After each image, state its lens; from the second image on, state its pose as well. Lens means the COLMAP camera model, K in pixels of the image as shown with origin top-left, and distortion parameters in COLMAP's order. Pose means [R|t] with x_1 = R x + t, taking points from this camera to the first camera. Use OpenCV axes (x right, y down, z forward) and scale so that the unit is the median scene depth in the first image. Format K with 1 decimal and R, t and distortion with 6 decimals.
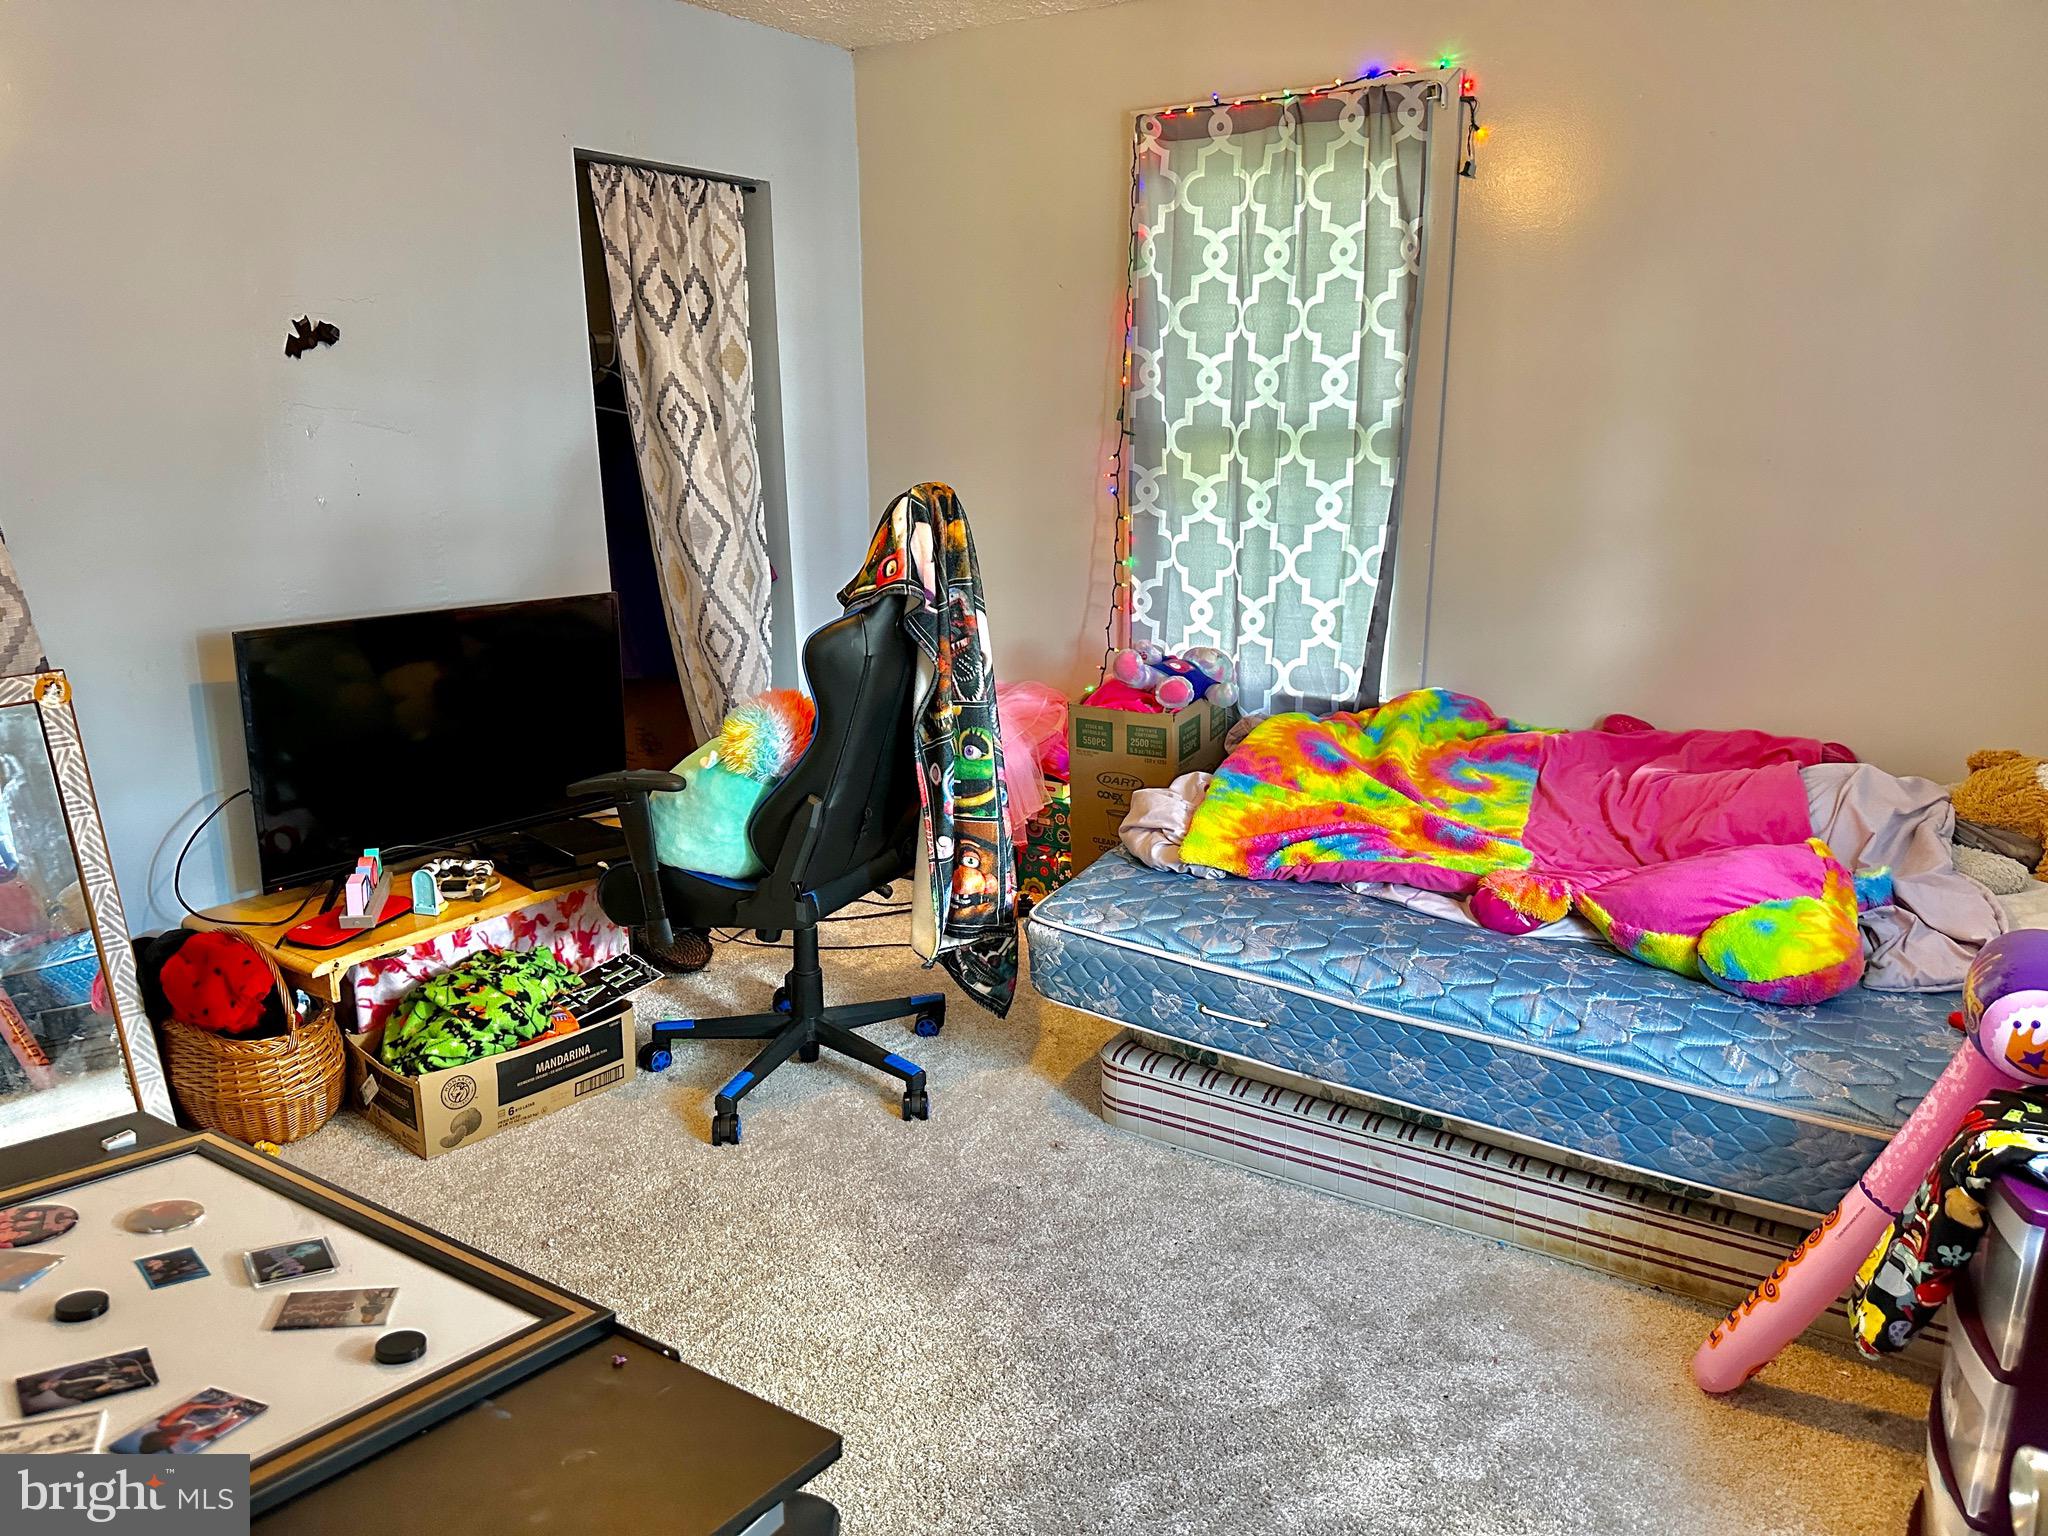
lens RADIAL K [[1449.6, 0, 1027.3], [0, 1449.6, 774.7], [0, 0, 1]] dist [0.057730, -0.047574]
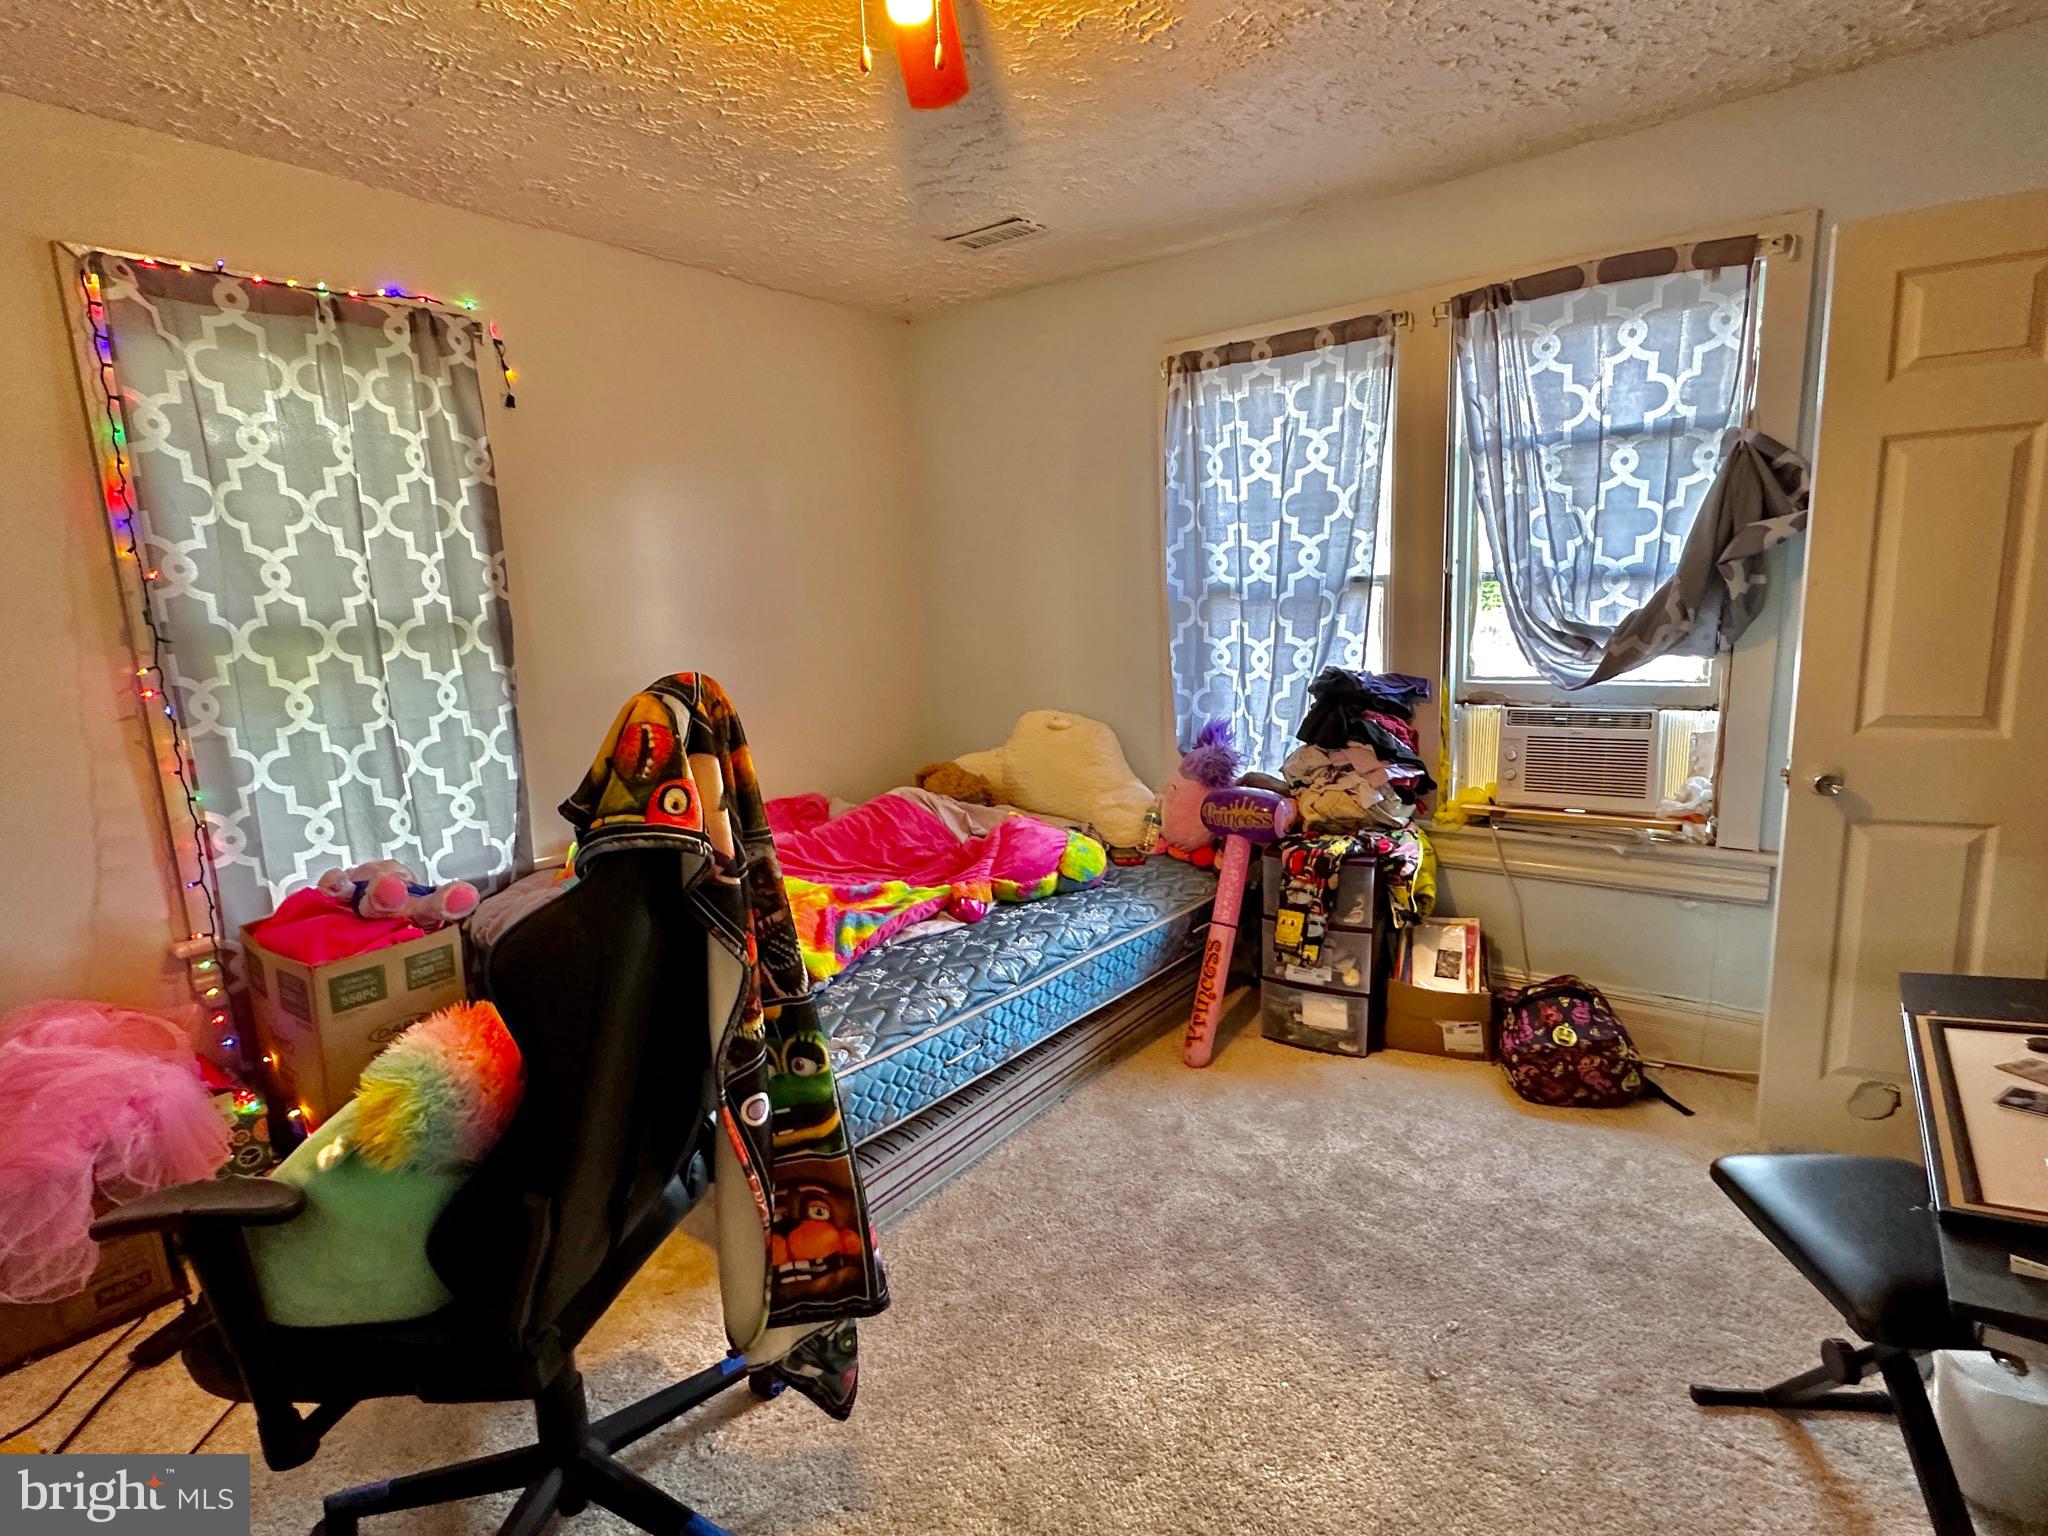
lens RADIAL K [[1016.7, 0, 1030.1], [0, 1016.7, 768.8], [0, 0, 1]] dist [-0.001506, 0.001017]
pose [[0.099660, -0.173147, 0.979841, -0.473963], [0.282677, 0.949096, 0.138963, -0.121314], [-0.954024, 0.263129, 0.143531, 0.527325]]
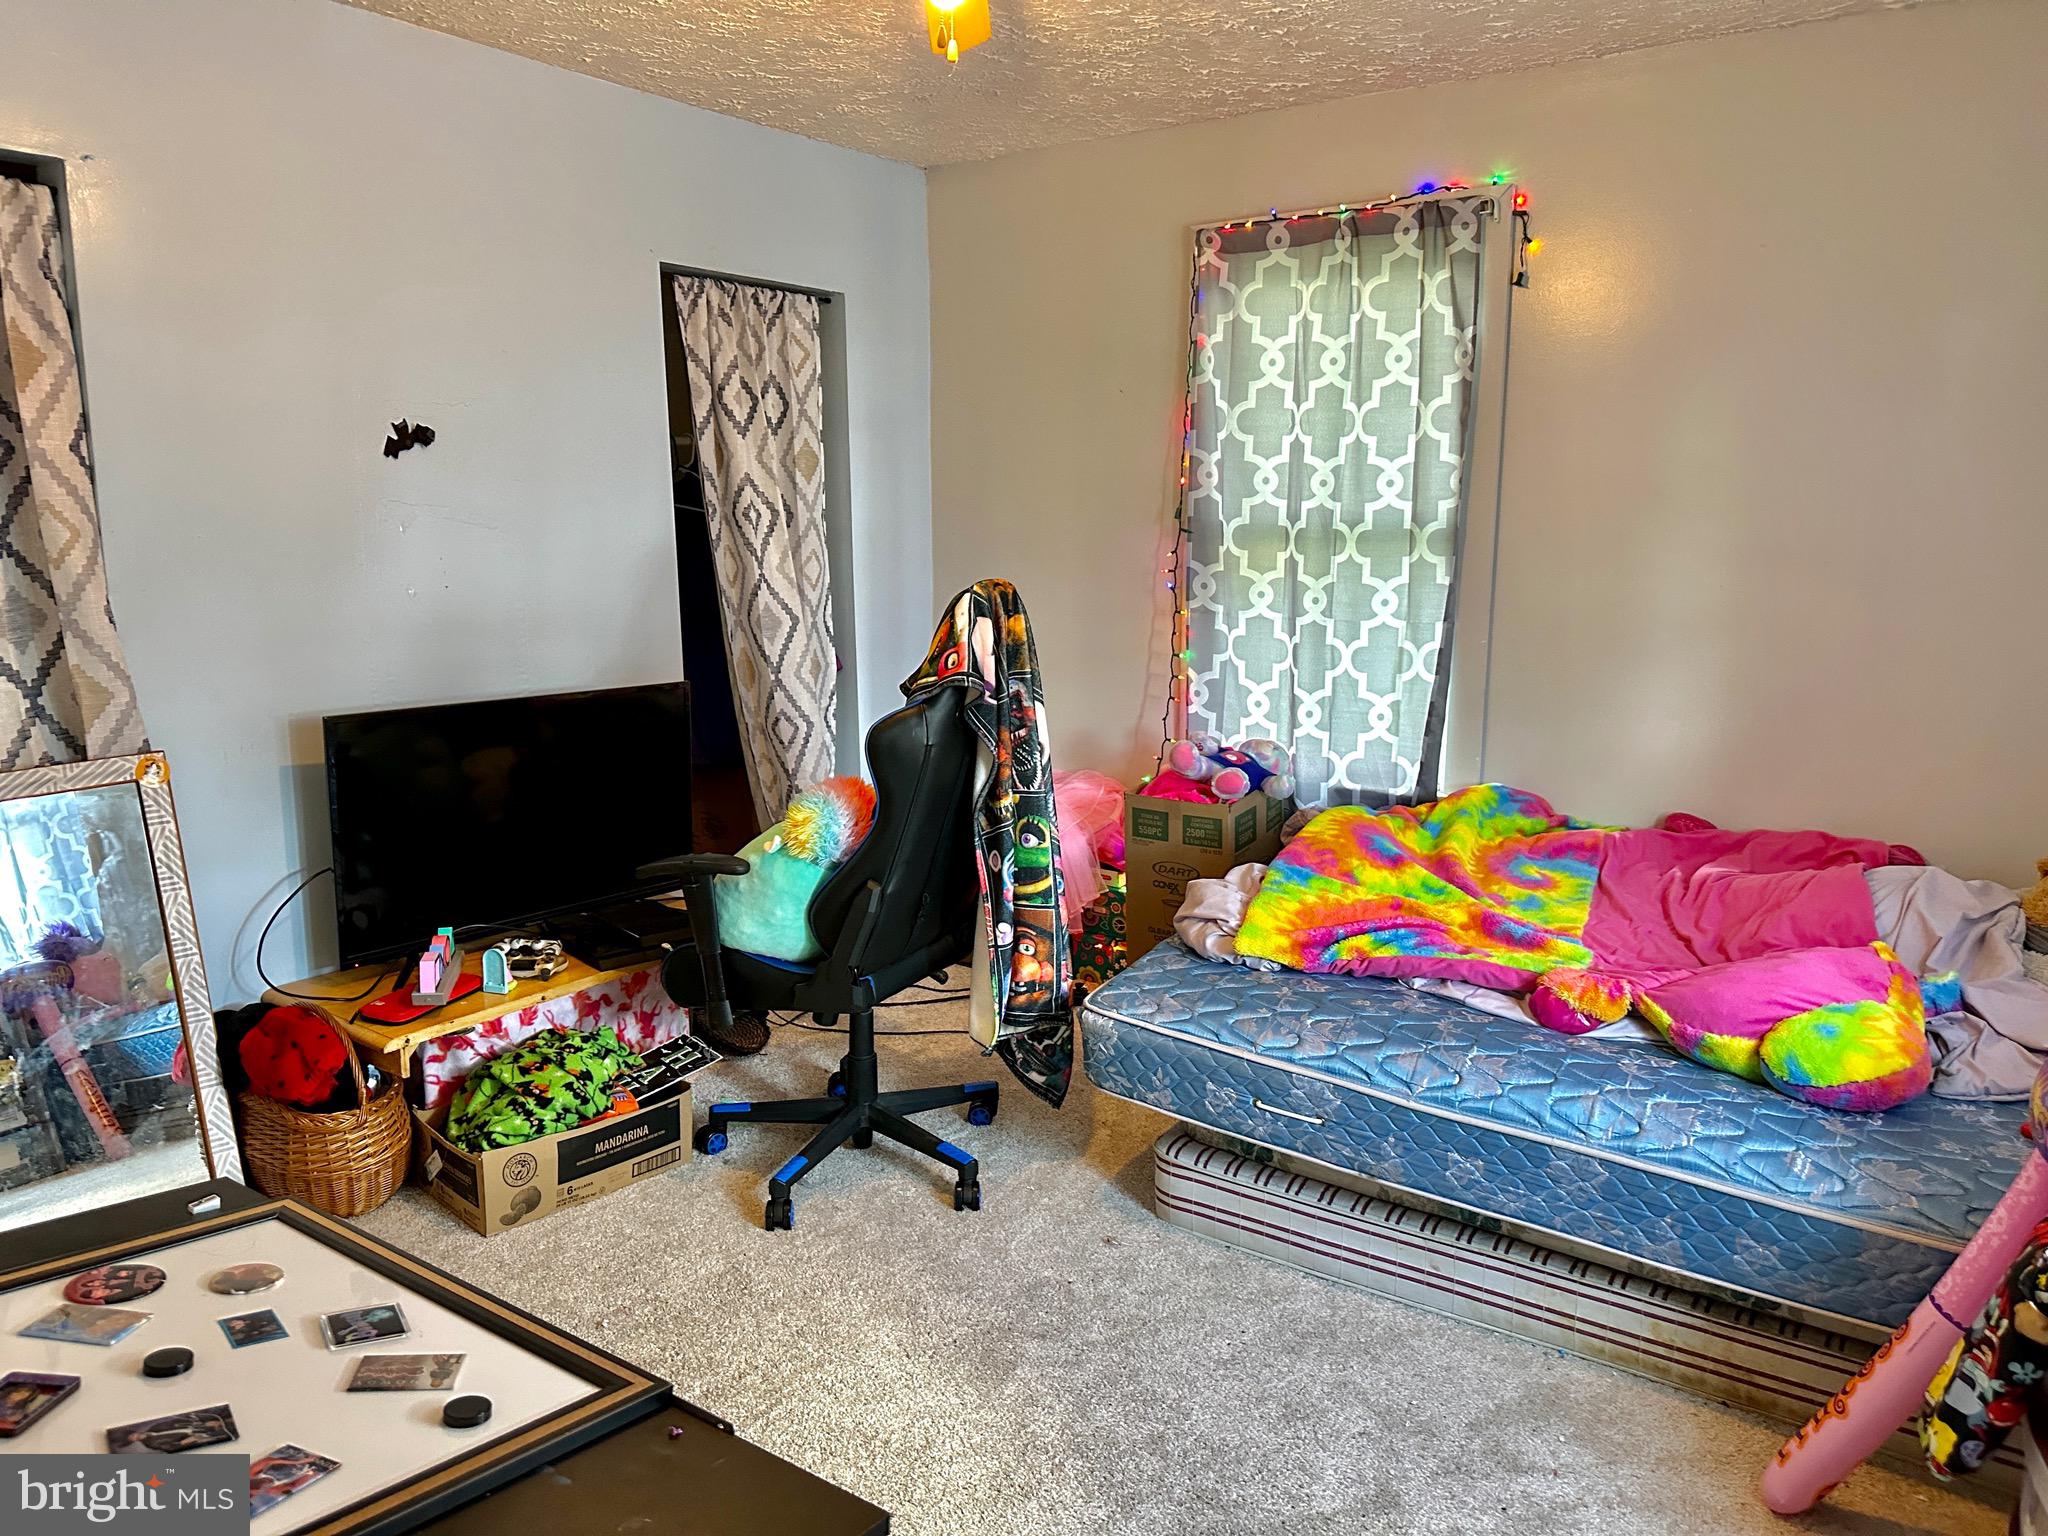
lens RADIAL K [[1449.6, 0, 1015.0], [0, 1449.6, 769.2], [0, 0, 1]] dist [0.057730, -0.047574]
pose [[0.998715, 0.011637, -0.049327, 0.001557], [-0.014803, 0.997821, -0.064296, -0.000185], [0.048471, 0.064943, 0.996711, -0.014749]]
